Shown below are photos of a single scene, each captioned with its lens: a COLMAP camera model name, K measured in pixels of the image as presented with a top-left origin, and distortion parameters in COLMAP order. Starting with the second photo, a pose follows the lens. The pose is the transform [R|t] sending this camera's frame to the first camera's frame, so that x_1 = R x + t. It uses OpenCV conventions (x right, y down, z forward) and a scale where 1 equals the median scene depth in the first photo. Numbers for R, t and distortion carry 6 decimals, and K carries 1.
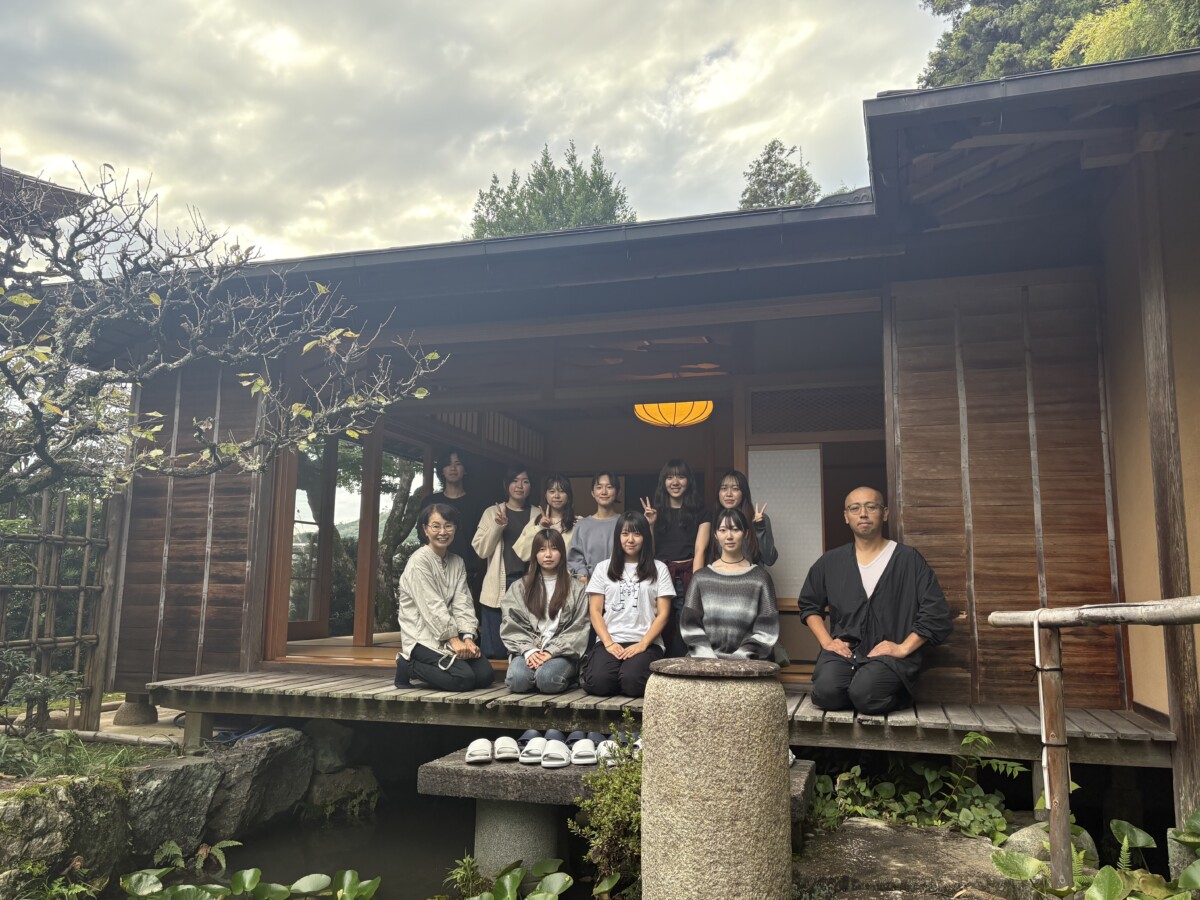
lens RADIAL K [[894.4, 0, 595.3], [0, 894.4, 455.7], [0, 0, 1]] dist [0.047295, -0.032616]
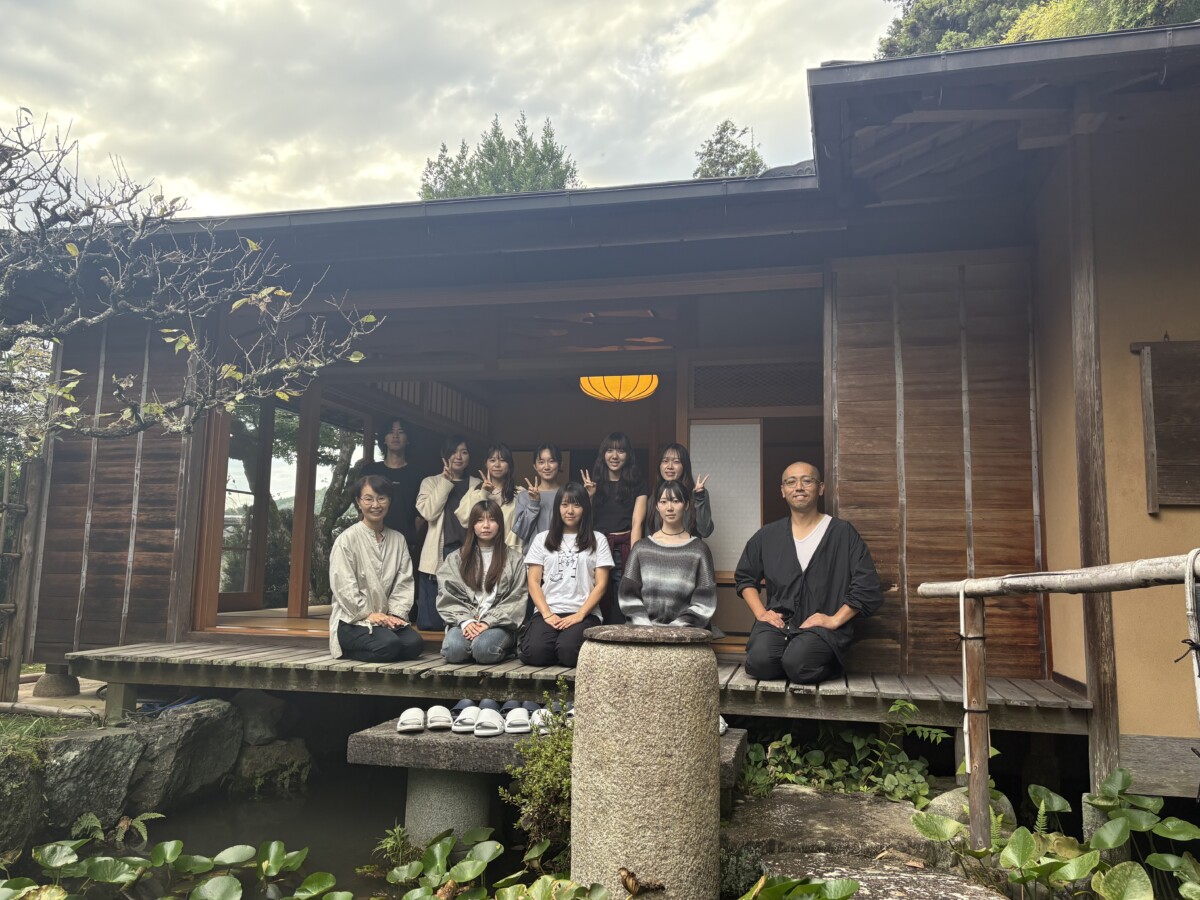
lens RADIAL K [[895.8, 0, 595.7], [0, 895.8, 452.6], [0, 0, 1]] dist [0.029409, 0.008011]
pose [[0.998189, 0.016089, 0.057965, 0.009825], [-0.017258, 0.999656, 0.019725, 0.010525], [-0.057628, -0.020689, 0.998124, 0.007992]]
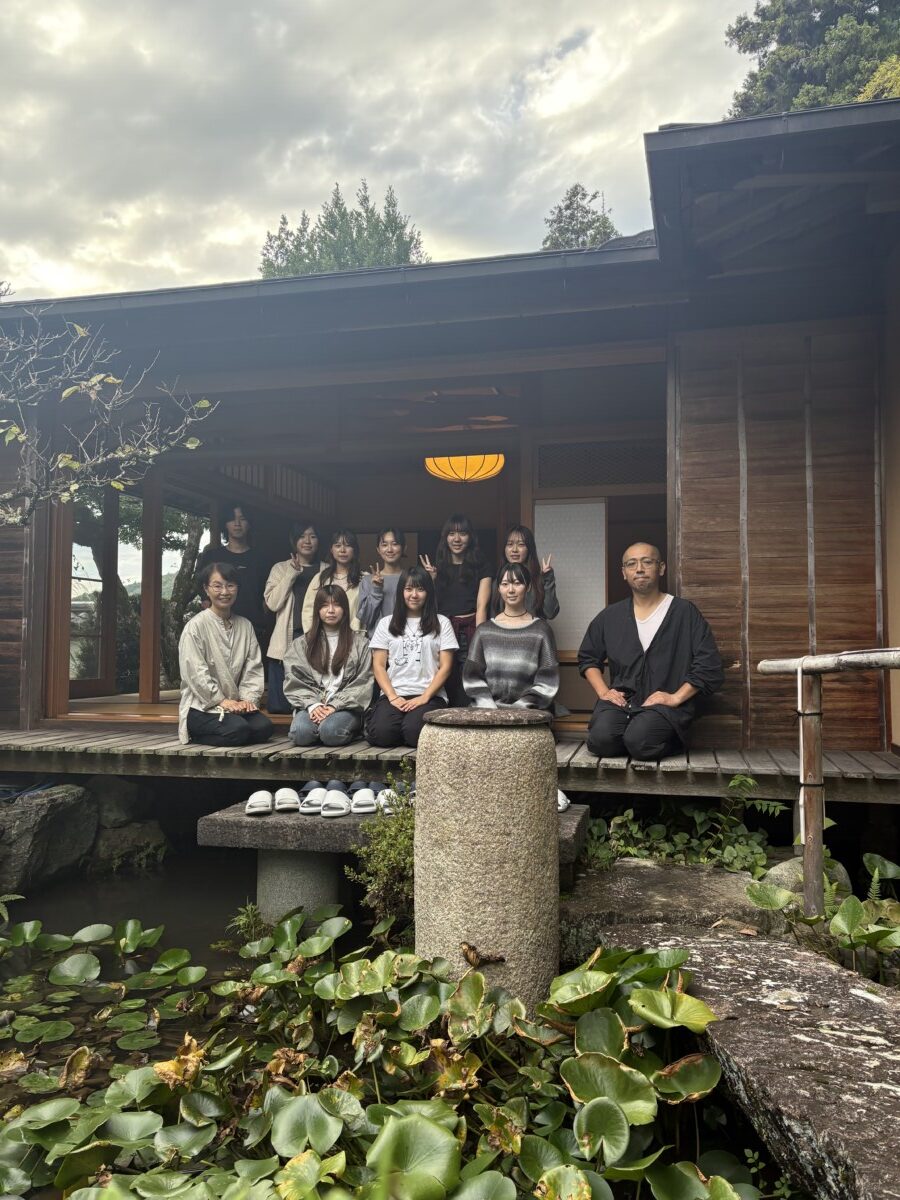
lens RADIAL K [[894.4, 0, 447.9], [0, 894.4, 595.0], [0, 0, 1]] dist [0.047295, -0.032616]
pose [[0.998431, -0.006648, 0.055602, 0.024382], [0.001557, 0.995840, 0.091111, 0.004836], [-0.055976, -0.090881, 0.994287, 0.008401]]
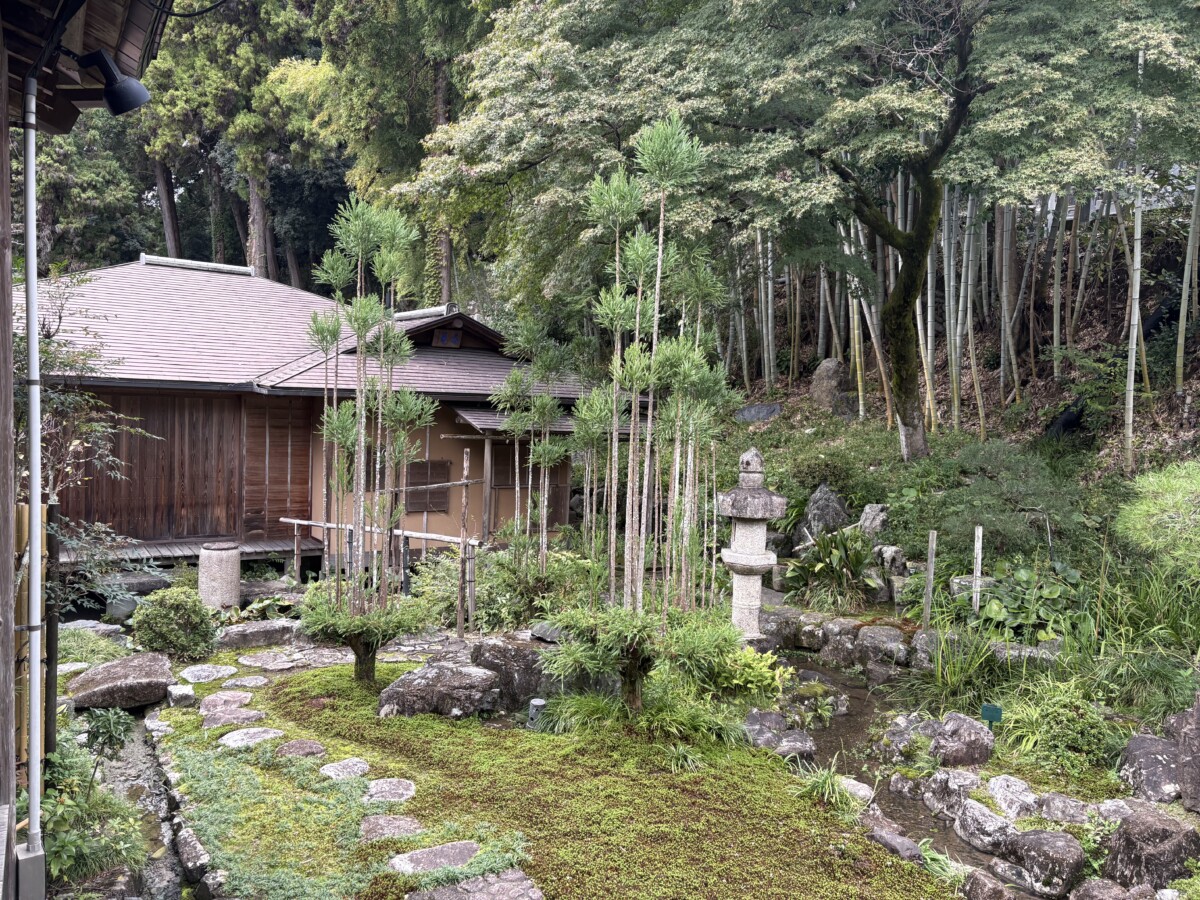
lens RADIAL K [[895.7, 0, 584.9], [0, 895.7, 449.9], [0, 0, 1]] dist [0.047425, -0.036563]
pose [[0.661652, -0.014962, 0.749662, -1.139807], [-0.114463, 0.986067, 0.120705, -0.522432], [-0.741023, -0.165673, 0.650721, -1.715205]]
